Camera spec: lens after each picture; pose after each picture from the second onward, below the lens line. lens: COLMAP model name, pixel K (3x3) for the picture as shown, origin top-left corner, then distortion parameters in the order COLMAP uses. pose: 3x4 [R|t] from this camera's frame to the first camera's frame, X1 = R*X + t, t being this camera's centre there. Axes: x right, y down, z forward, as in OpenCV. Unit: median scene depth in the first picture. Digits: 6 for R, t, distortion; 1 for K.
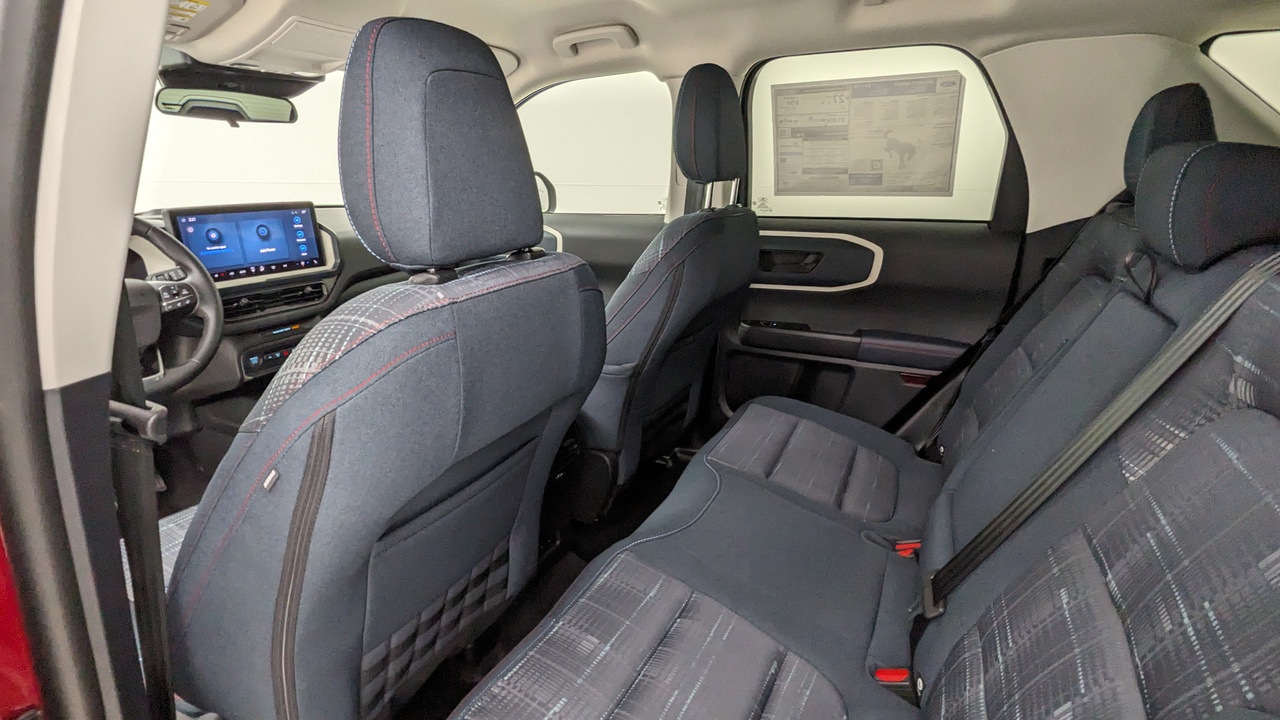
lens RADIAL K [[620.9, 0, 641.7], [0, 620.9, 357.0], [0, 0, 1]] dist [0.002497, -0.000168]
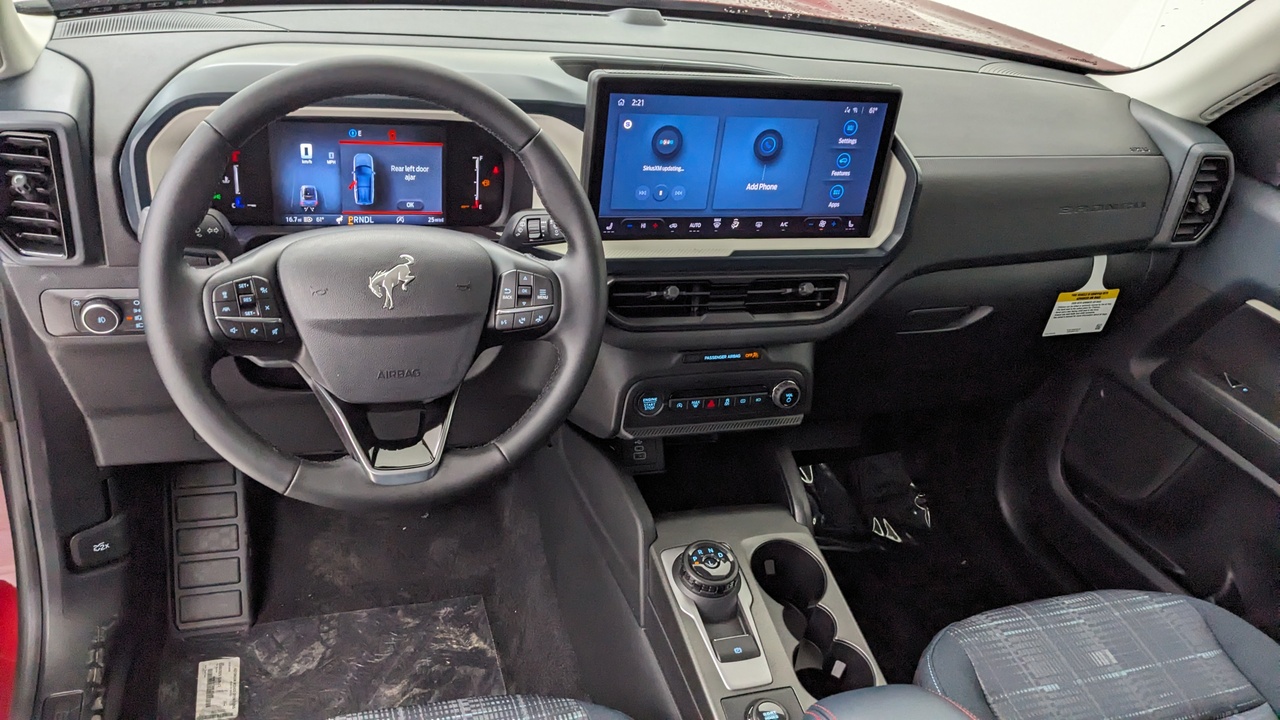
lens RADIAL K [[996.3, 0, 624.1], [0, 996.3, 392.1], [0, 0, 1]] dist [0.036719, -0.094831]
pose [[0.692309, 0.466118, -0.550855, -0.213785], [-0.331267, 0.883482, 0.331244, -0.247586], [0.641069, -0.046843, 0.766052, 0.391922]]
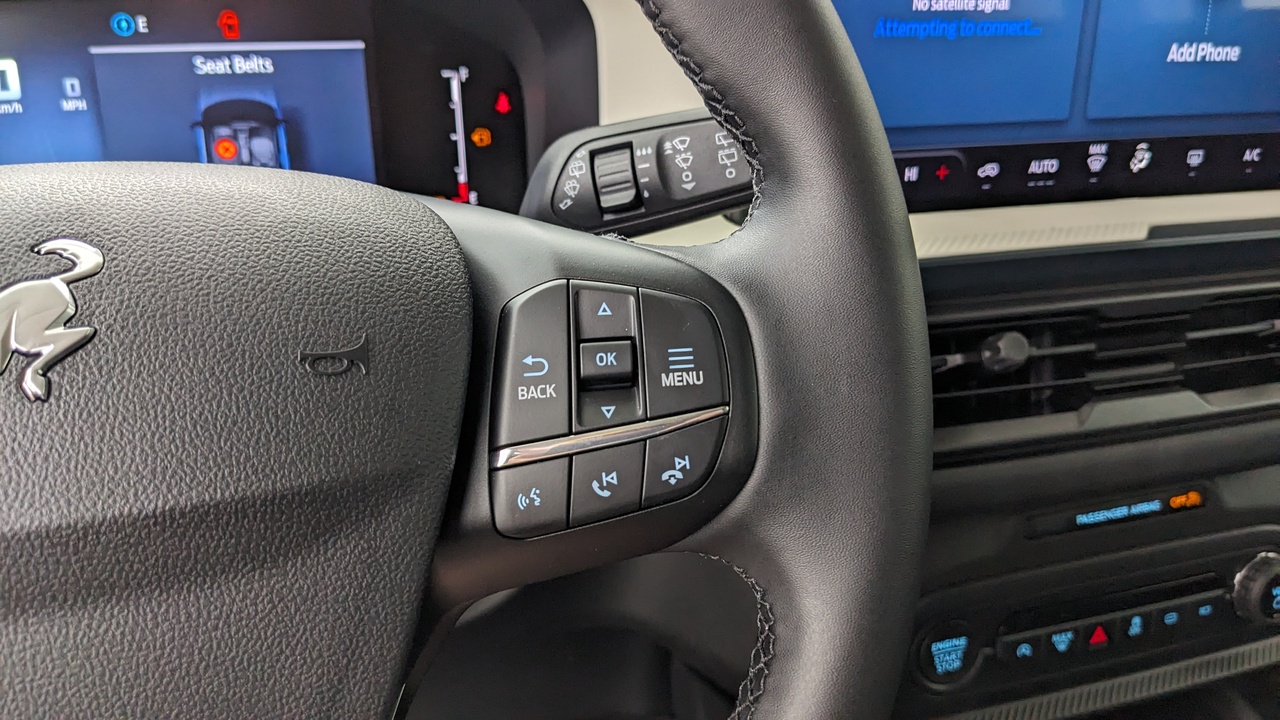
lens RADIAL K [[996.3, 0, 627.8], [0, 996.3, 352.4], [0, 0, 1]] dist [0.036719, -0.094831]
pose [[0.690273, 0.300246, -0.658312, -0.514180], [-0.227237, 0.953762, 0.196728, -0.114130], [0.686940, 0.013797, 0.726583, 0.710203]]
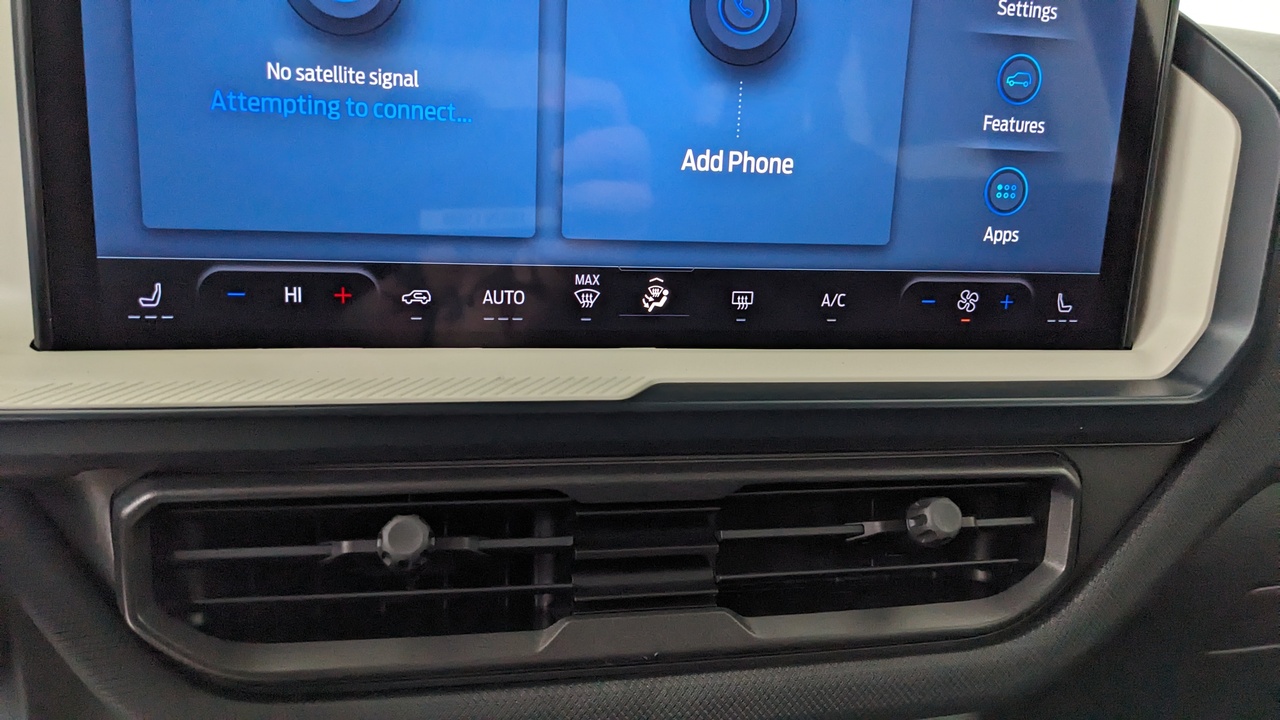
lens RADIAL K [[996.3, 0, 640.1], [0, 996.3, 365.9], [0, 0, 1]] dist [0.036719, -0.094831]
pose [[0.632210, 0.261531, -0.729323, -0.460587], [-0.284211, 0.953971, 0.095721, -0.147539], [0.720787, 0.146766, 0.677440, 0.862638]]
